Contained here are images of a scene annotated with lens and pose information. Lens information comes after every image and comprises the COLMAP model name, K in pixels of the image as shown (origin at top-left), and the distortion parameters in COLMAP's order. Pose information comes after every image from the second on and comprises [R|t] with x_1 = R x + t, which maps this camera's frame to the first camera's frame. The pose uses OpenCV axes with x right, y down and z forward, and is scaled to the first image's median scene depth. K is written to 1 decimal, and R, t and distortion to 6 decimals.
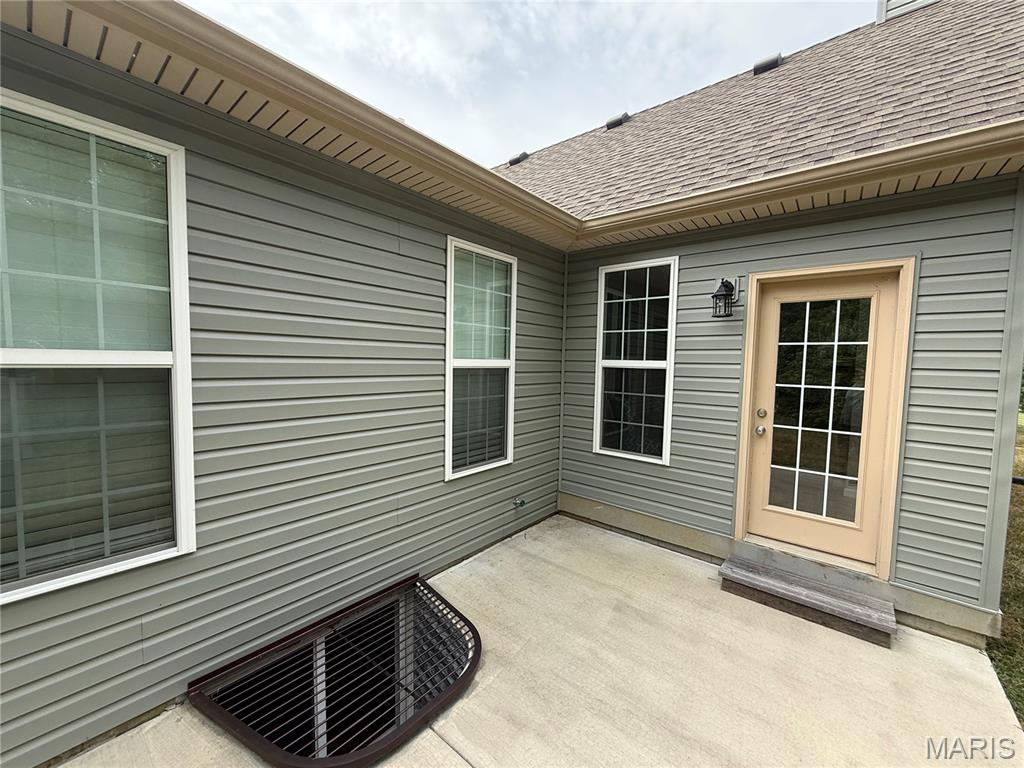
lens RADIAL K [[409.1, 0, 515.3], [0, 409.1, 385.5], [0, 0, 1]] dist [0.000946, -0.000509]
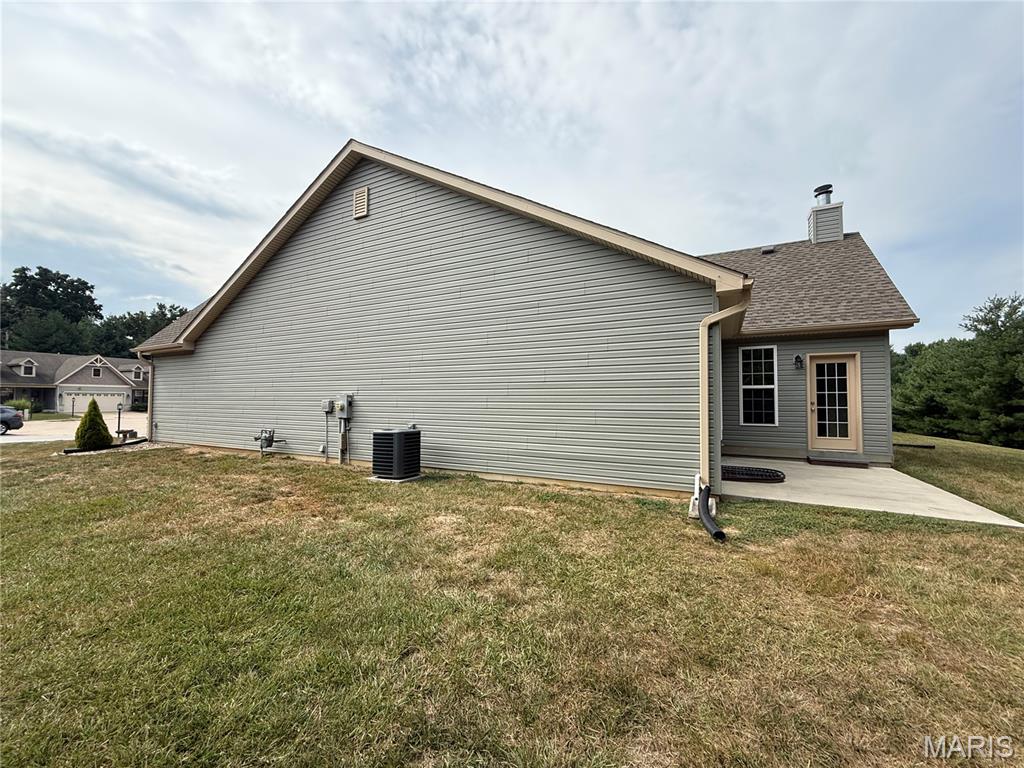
lens RADIAL K [[409.1, 0, 510.5], [0, 409.1, 386.9], [0, 0, 1]] dist [0.000946, -0.000509]
pose [[0.977416, -0.014442, 0.210830, -2.109891], [0.034157, 0.995340, -0.090174, 0.147983], [-0.208546, 0.095339, 0.973355, -1.360168]]
